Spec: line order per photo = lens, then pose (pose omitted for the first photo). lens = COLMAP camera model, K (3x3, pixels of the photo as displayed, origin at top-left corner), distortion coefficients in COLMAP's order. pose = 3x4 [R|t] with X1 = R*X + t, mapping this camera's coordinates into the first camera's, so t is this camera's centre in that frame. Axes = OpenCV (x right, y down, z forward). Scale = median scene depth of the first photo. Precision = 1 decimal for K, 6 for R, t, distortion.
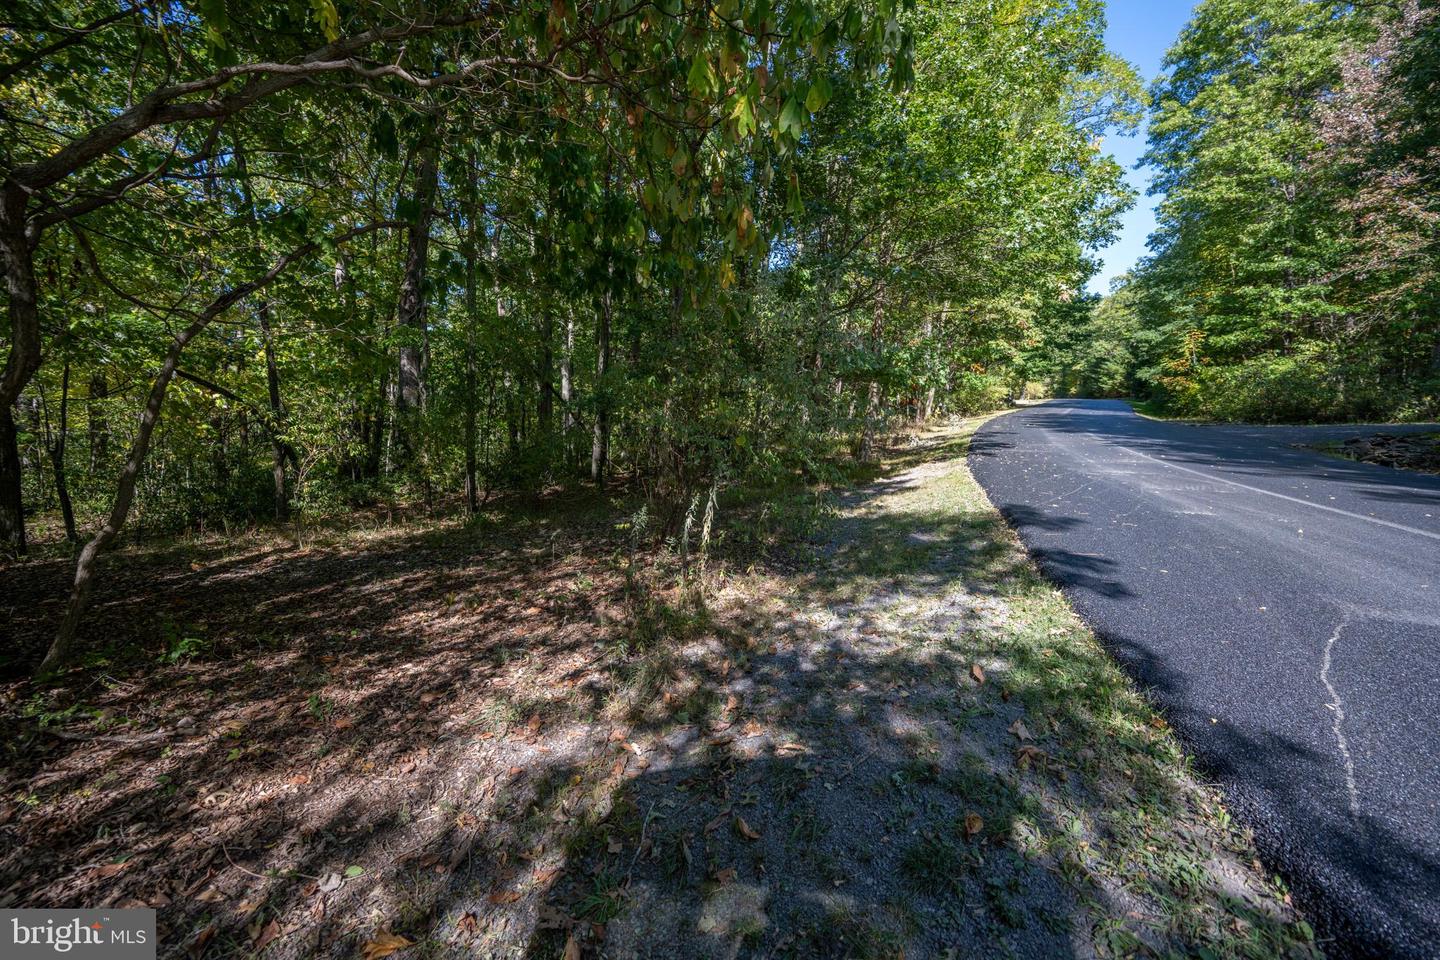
lens RADIAL K [[568.4, 0, 722.6], [0, 568.4, 471.4], [0, 0, 1]] dist [-0.001201, 0.000035]
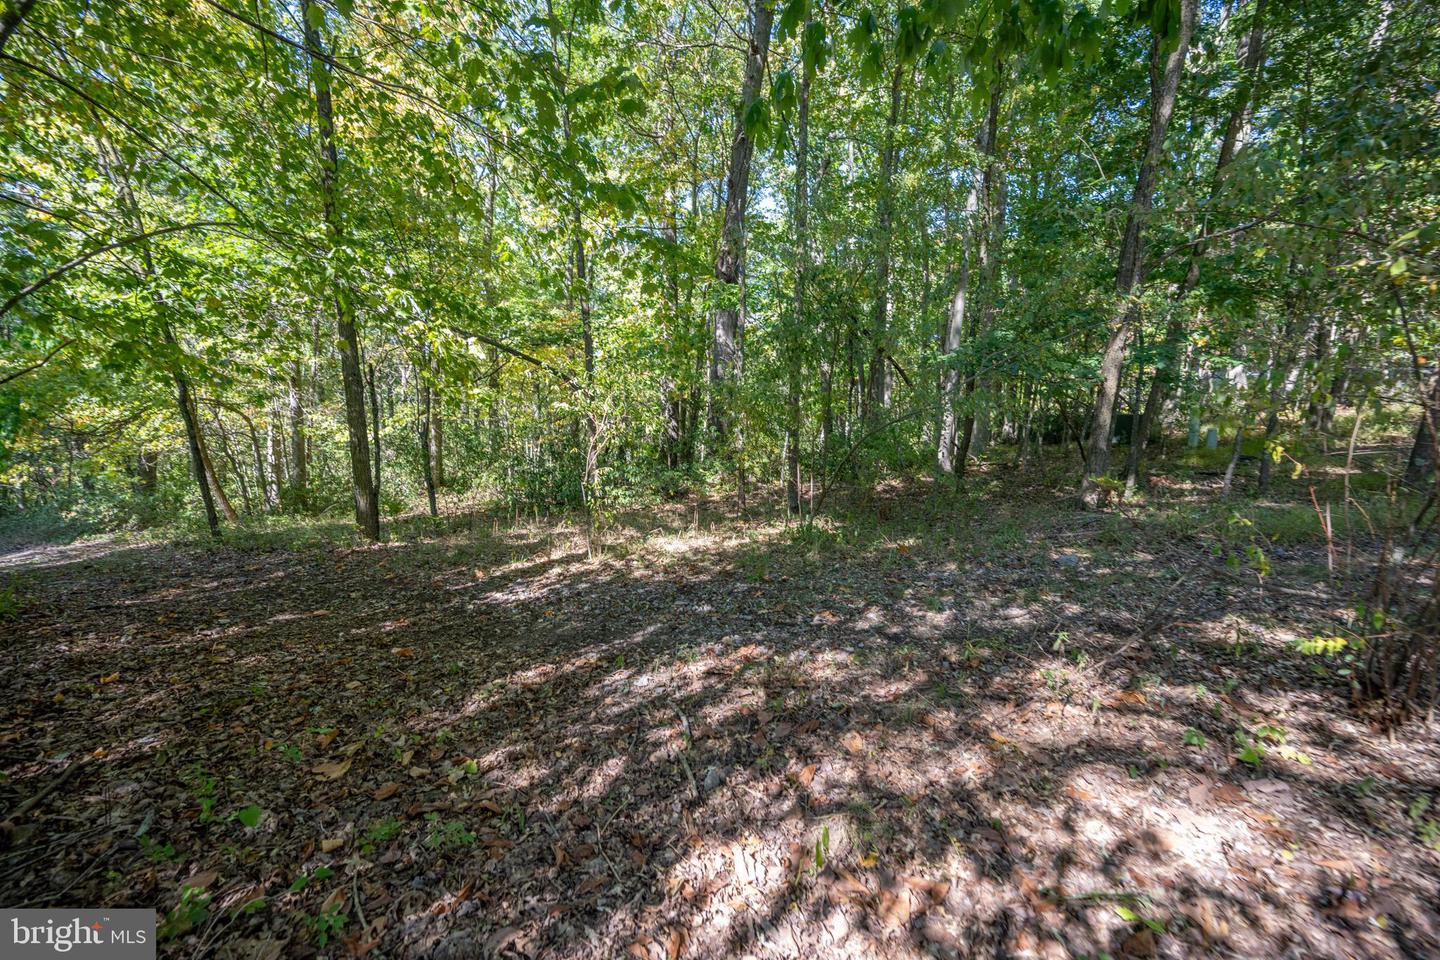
lens RADIAL K [[568.4, 0, 722.6], [0, 568.4, 471.4], [0, 0, 1]] dist [-0.001201, 0.000035]
pose [[0.875225, 0.028276, -0.482889, -0.172534], [-0.018980, 0.999529, 0.024127, 0.000404], [0.483344, -0.011952, 0.875349, 0.317198]]
